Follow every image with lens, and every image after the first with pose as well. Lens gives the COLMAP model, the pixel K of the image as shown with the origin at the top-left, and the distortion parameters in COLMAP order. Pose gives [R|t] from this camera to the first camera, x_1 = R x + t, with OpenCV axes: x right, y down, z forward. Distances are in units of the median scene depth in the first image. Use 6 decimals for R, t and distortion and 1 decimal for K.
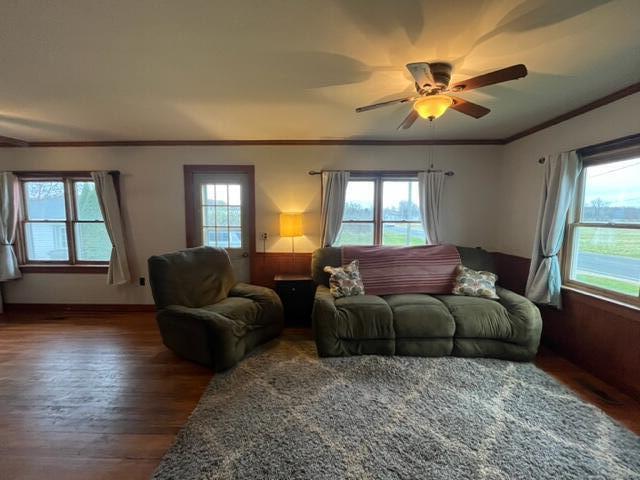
lens RADIAL K [[258.9, 0, 322.2], [0, 258.9, 241.8], [0, 0, 1]] dist [-0.002090, -0.000433]
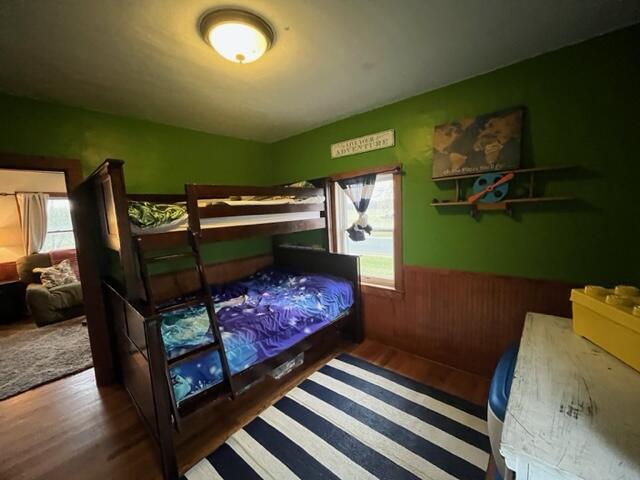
lens RADIAL K [[258.9, 0, 319.6], [0, 258.9, 237.0], [0, 0, 1]] dist [-0.002090, -0.000433]
pose [[0.649983, -0.122853, 0.749953, -0.008533], [0.127966, 0.990449, 0.051341, 0.055820], [-0.749097, 0.062597, 0.659496, -0.934057]]
